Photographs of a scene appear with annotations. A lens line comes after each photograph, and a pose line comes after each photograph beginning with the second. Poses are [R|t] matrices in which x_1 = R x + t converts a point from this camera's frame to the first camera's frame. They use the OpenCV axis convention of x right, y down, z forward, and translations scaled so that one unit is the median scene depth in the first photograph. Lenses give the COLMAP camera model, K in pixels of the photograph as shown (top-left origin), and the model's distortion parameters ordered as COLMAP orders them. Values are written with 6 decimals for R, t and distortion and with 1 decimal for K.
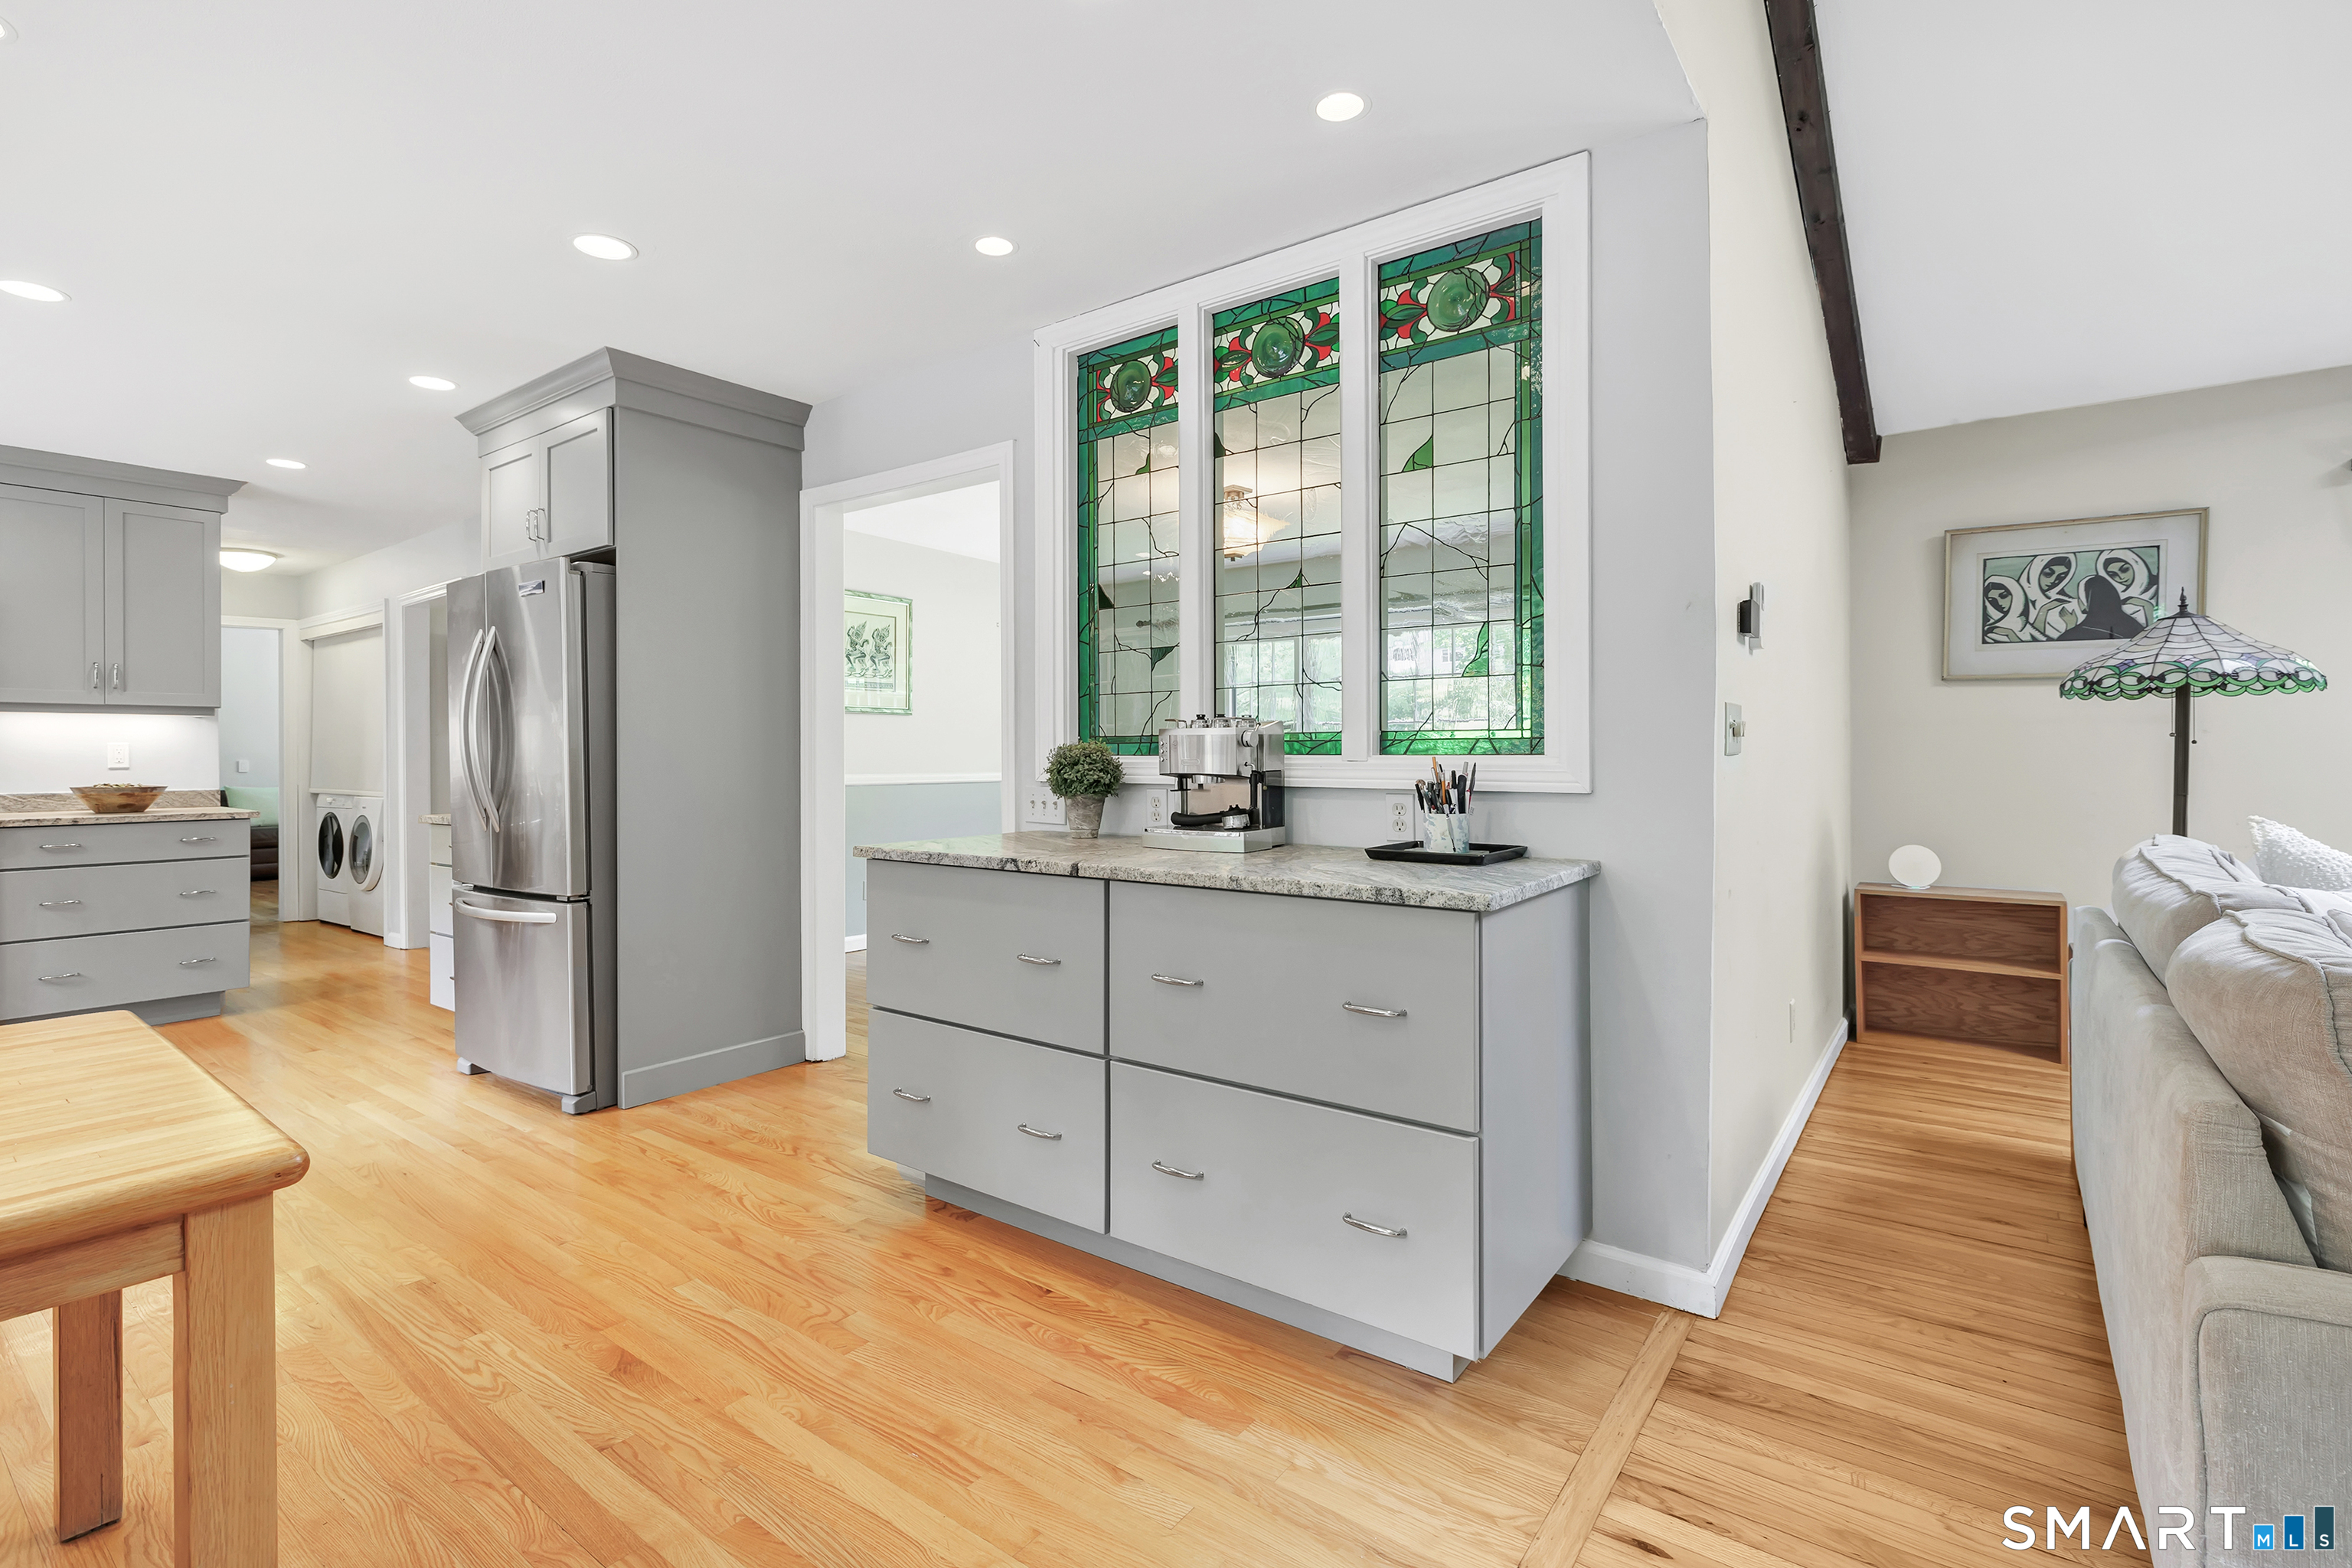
lens RADIAL K [[1047.7, 0, 1168.5], [0, 1047.7, 763.6], [0, 0, 1]] dist [0.003011, 0.000415]
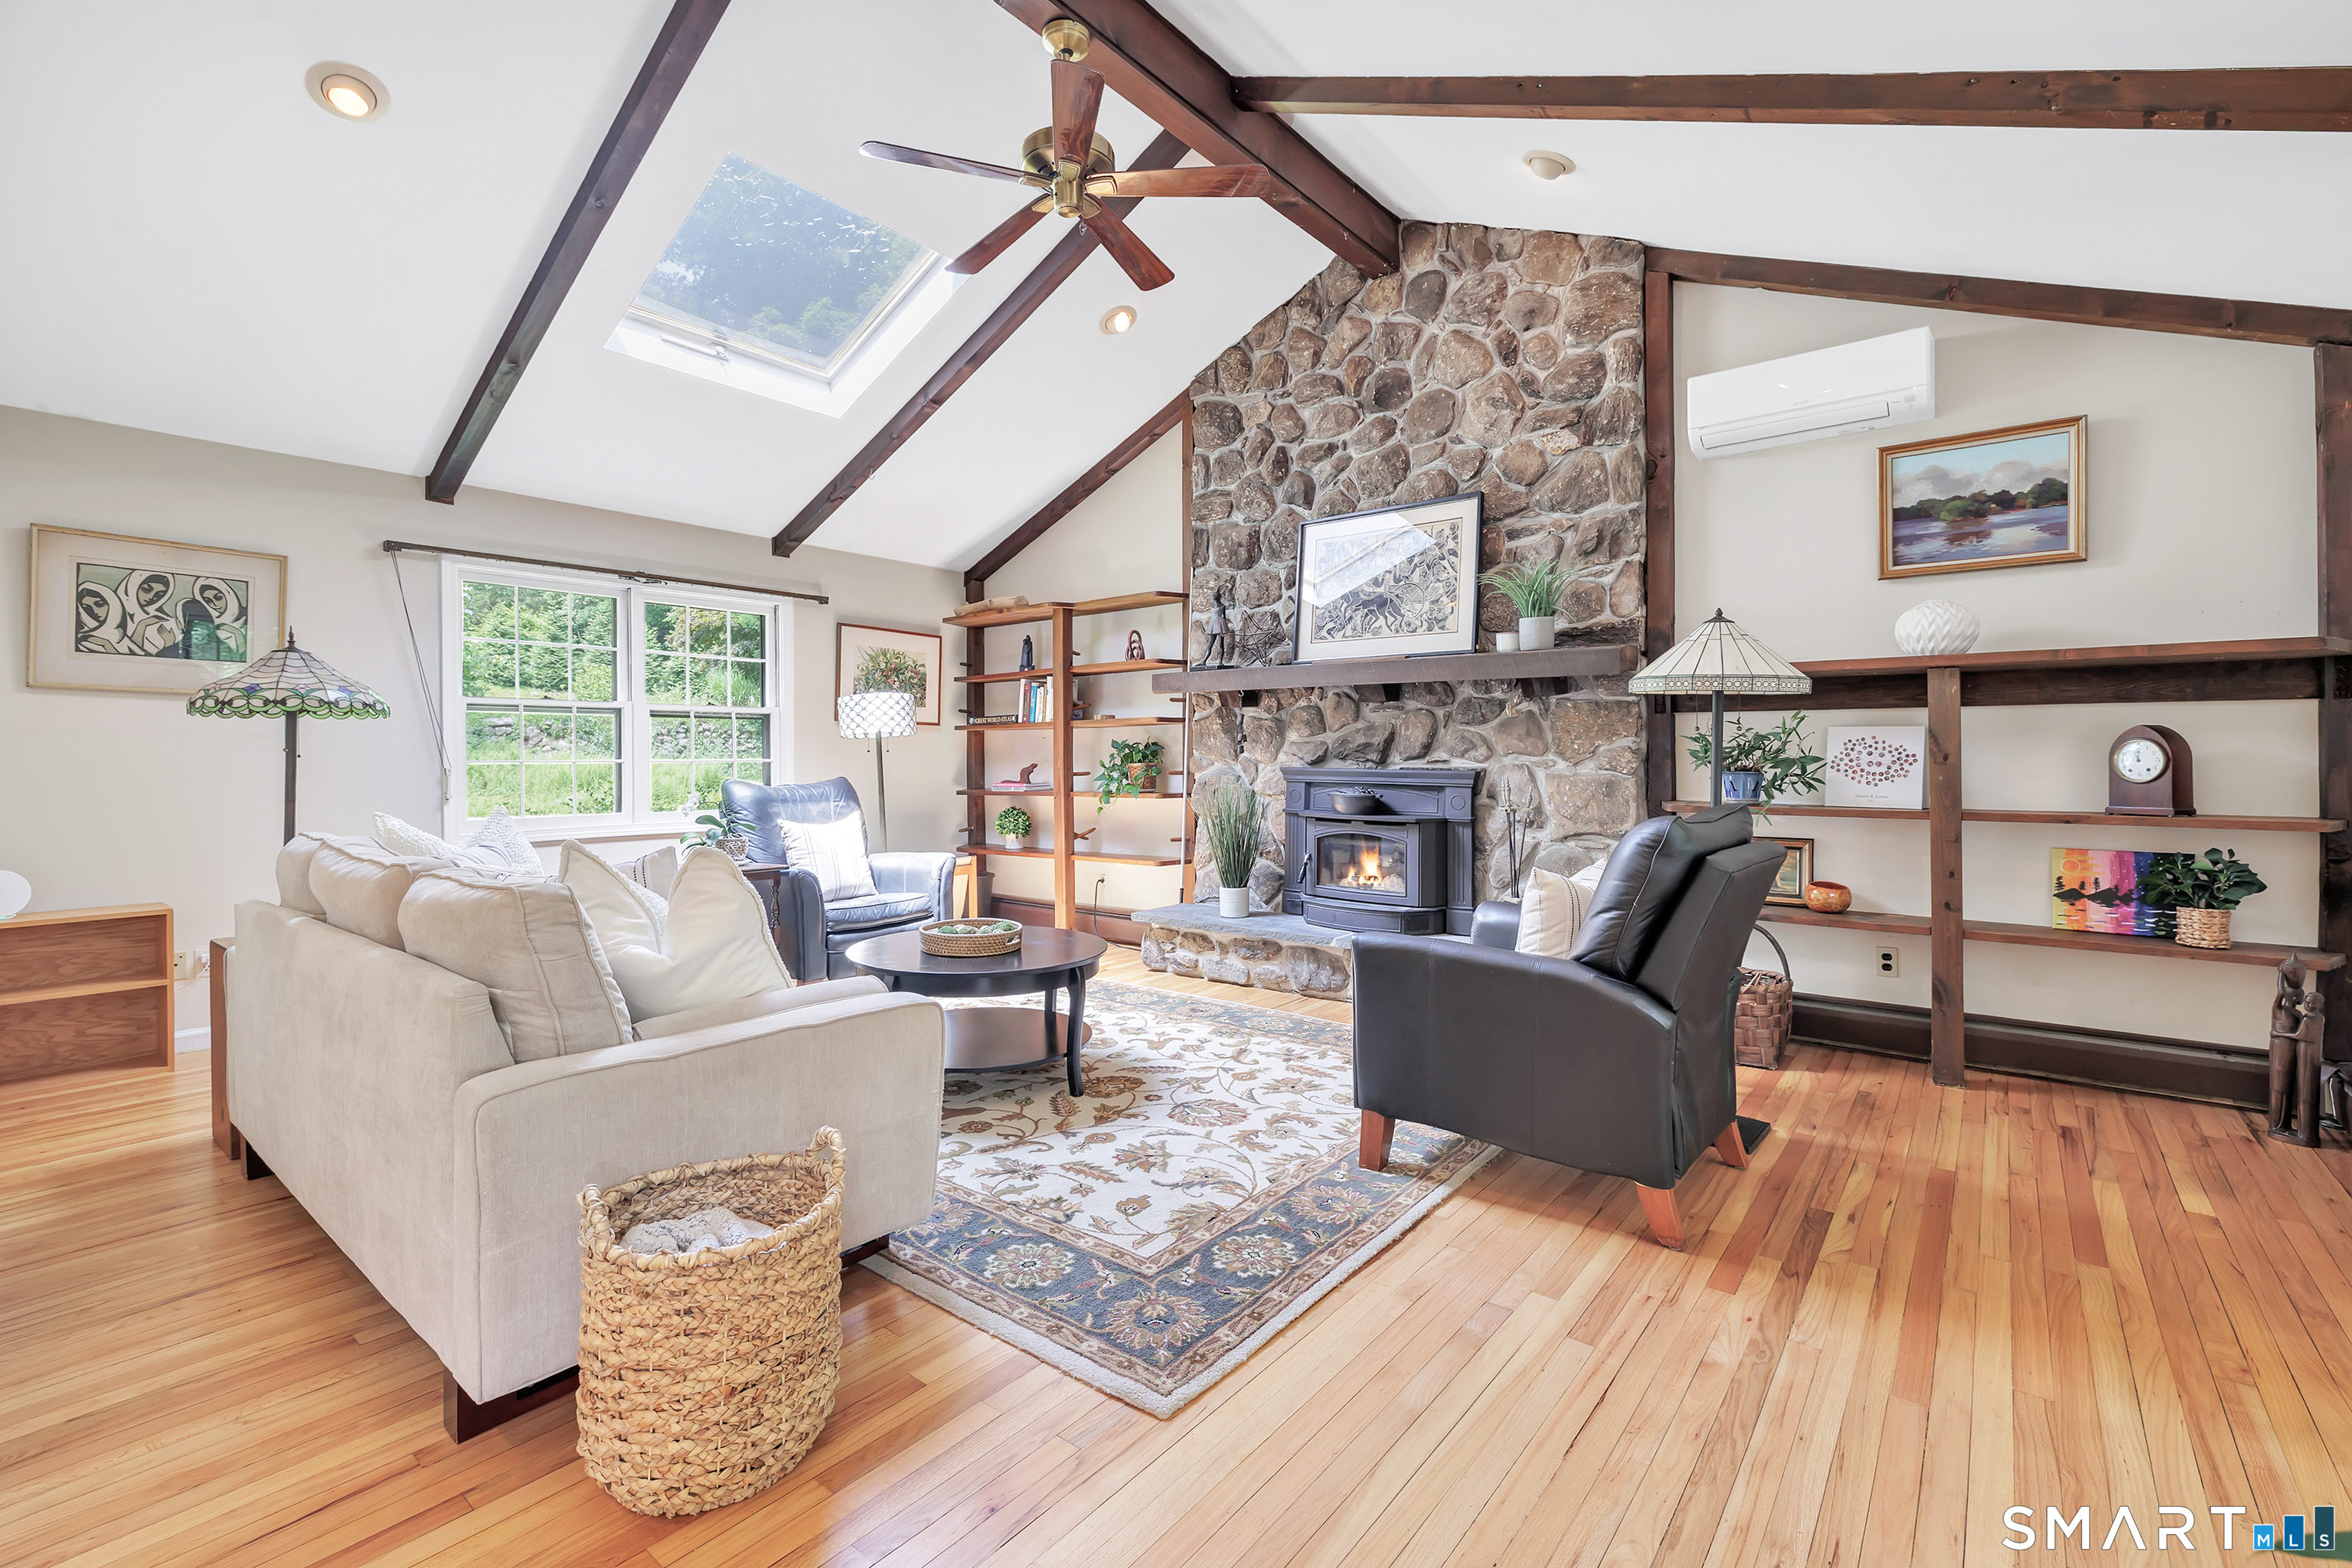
lens RADIAL K [[1047.7, 0, 1168.5], [0, 1047.7, 763.6], [0, 0, 1]] dist [0.003011, 0.000415]
pose [[0.047489, -0.004334, 0.998862, -0.162634], [0.015324, 0.999876, 0.003610, -0.000823], [-0.998754, 0.015135, 0.047550, -0.043929]]
